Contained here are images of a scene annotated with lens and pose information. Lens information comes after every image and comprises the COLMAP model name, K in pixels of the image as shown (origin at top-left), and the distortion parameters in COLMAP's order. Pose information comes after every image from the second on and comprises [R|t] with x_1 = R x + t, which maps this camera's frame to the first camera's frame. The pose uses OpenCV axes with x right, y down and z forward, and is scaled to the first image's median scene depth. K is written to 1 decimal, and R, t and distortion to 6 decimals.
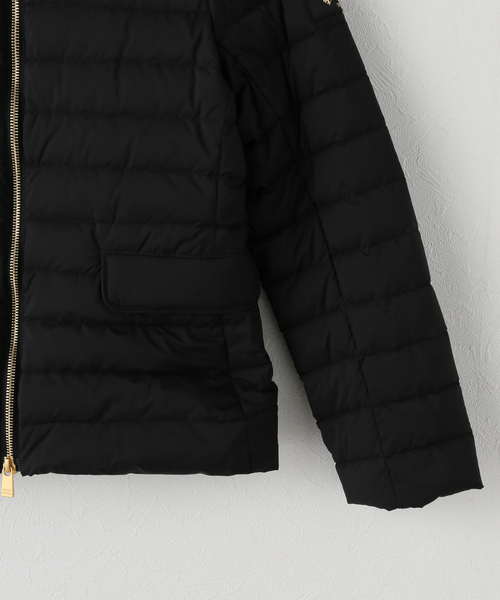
lens RADIAL K [[1591.4, 0, 250.6], [0, 1591.4, 299.7], [0, 0, 1]] dist [0.087665, 0.000000]
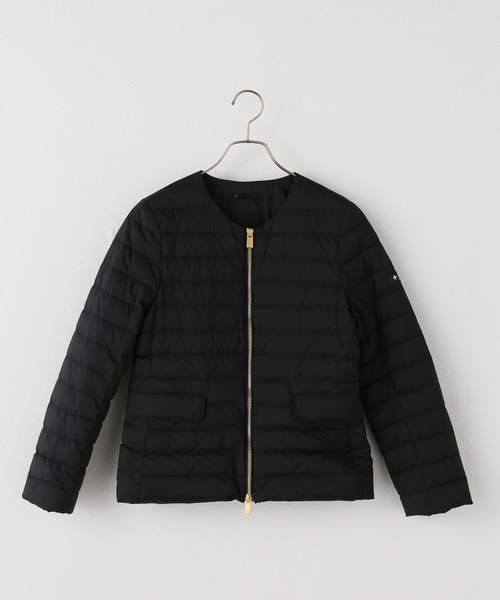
lens RADIAL K [[1591.4, 0, 249.0], [0, 1591.4, 298.3], [0, 0, 1]] dist [0.087665, 0.000000]
pose [[0.997198, -0.017561, 0.072719, -0.303853], [0.025453, 0.993708, -0.109073, 0.072128], [-0.070346, 0.110618, 0.991370, -1.122486]]
